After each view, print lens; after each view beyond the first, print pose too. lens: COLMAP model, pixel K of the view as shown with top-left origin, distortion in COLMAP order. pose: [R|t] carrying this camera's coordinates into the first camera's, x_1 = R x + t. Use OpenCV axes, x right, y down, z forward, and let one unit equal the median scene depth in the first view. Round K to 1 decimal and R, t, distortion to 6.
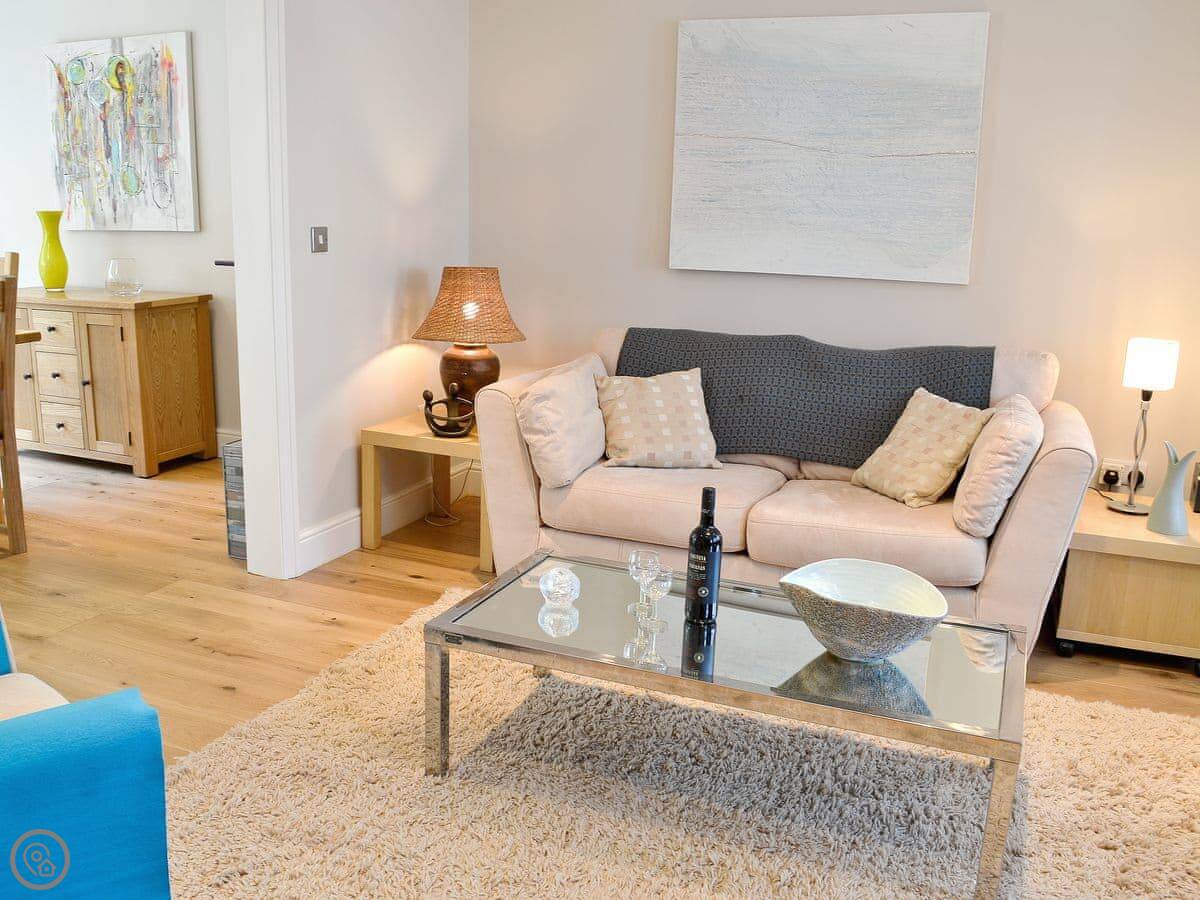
lens RADIAL K [[1140.9, 0, 599.1], [0, 1140.9, 450.7], [0, 0, 1]] dist [-0.001158, 0.000000]
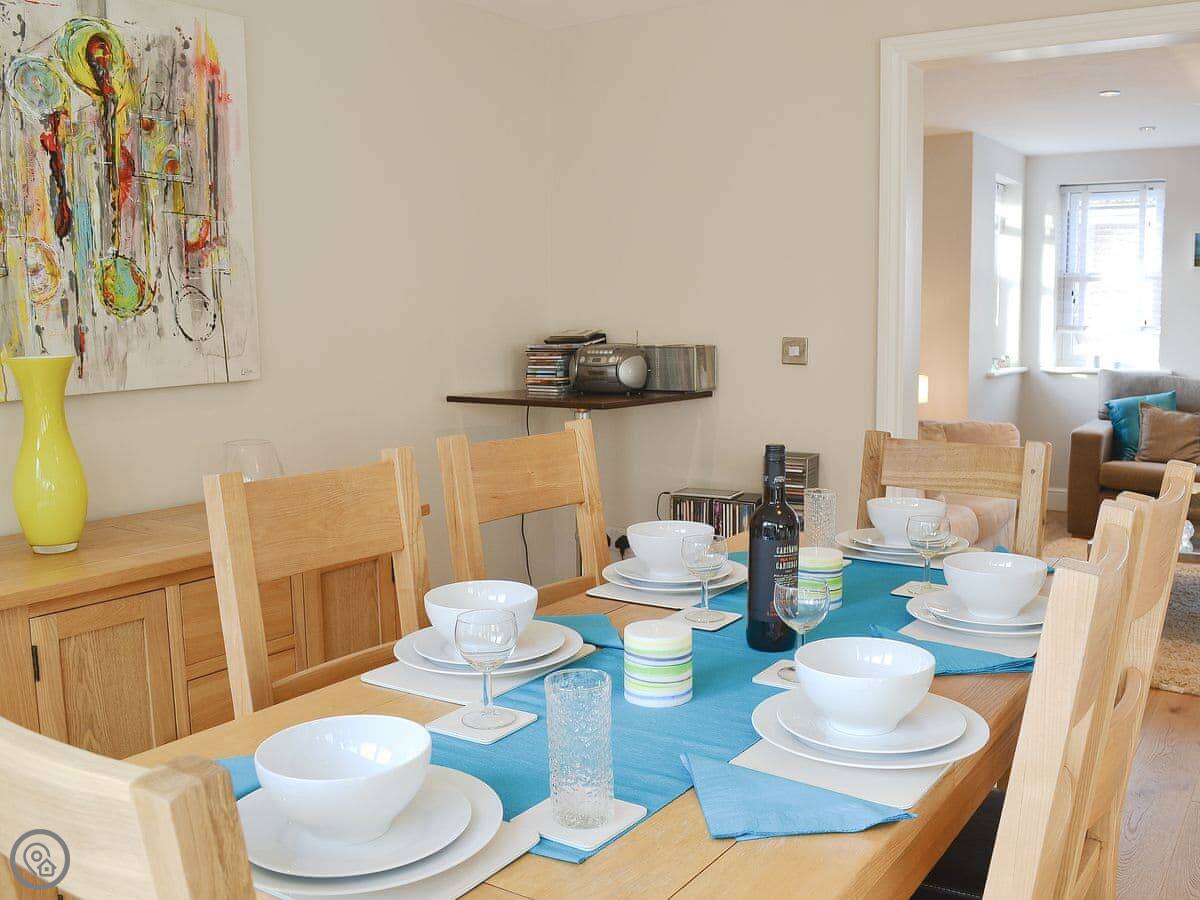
lens RADIAL K [[1140.9, 0, 600.6], [0, 1140.9, 451.5], [0, 0, 1]] dist [-0.001158, 0.000000]
pose [[0.142906, -0.132697, 0.980800, -0.863827], [0.231697, 0.967920, 0.097196, -0.173118], [-0.962234, 0.213359, 0.169067, 0.755709]]
